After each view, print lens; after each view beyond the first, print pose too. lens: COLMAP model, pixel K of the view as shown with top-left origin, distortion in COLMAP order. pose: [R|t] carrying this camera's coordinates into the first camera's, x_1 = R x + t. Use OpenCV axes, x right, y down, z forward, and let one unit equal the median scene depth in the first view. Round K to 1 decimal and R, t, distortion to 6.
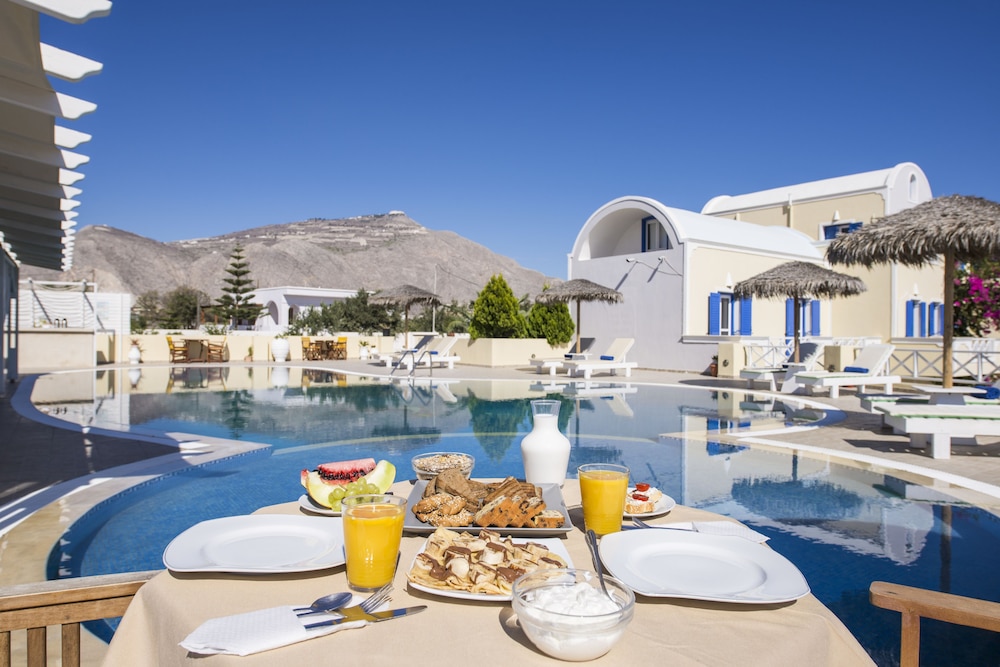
lens RADIAL K [[651.0, 0, 505.1], [0, 651.0, 337.0], [0, 0, 1]] dist [-0.003146, 0.002666]
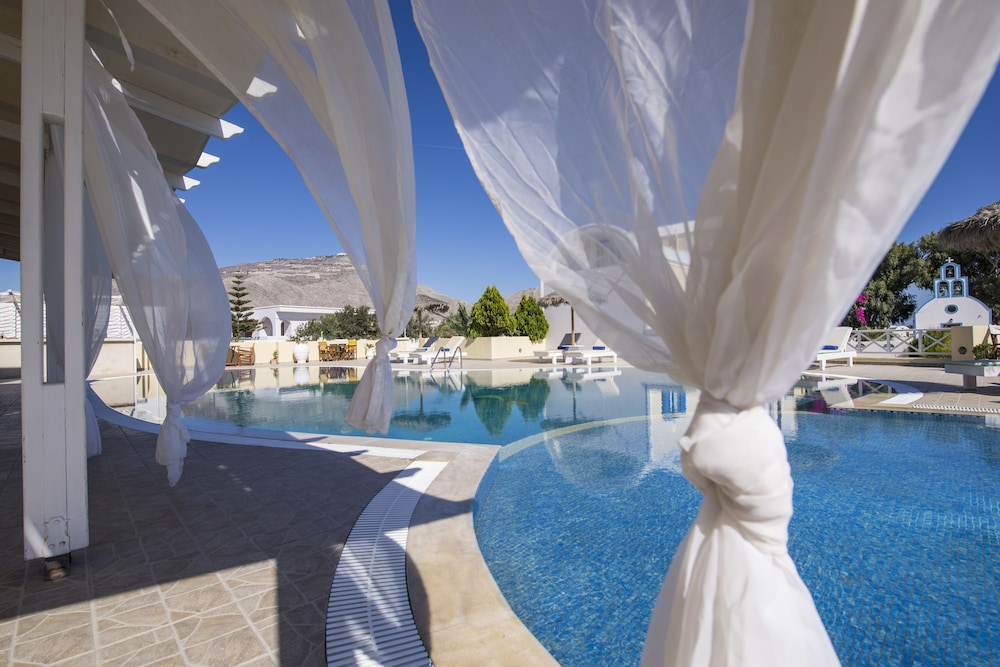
lens RADIAL K [[455.2, 0, 498.1], [0, 455.2, 338.4], [0, 0, 1]] dist [-0.011317, -0.002133]
pose [[0.985189, -0.030288, 0.168778, -0.146498], [0.031771, 0.999477, -0.006093, 0.010607], [-0.168505, 0.011365, 0.985635, 0.137931]]
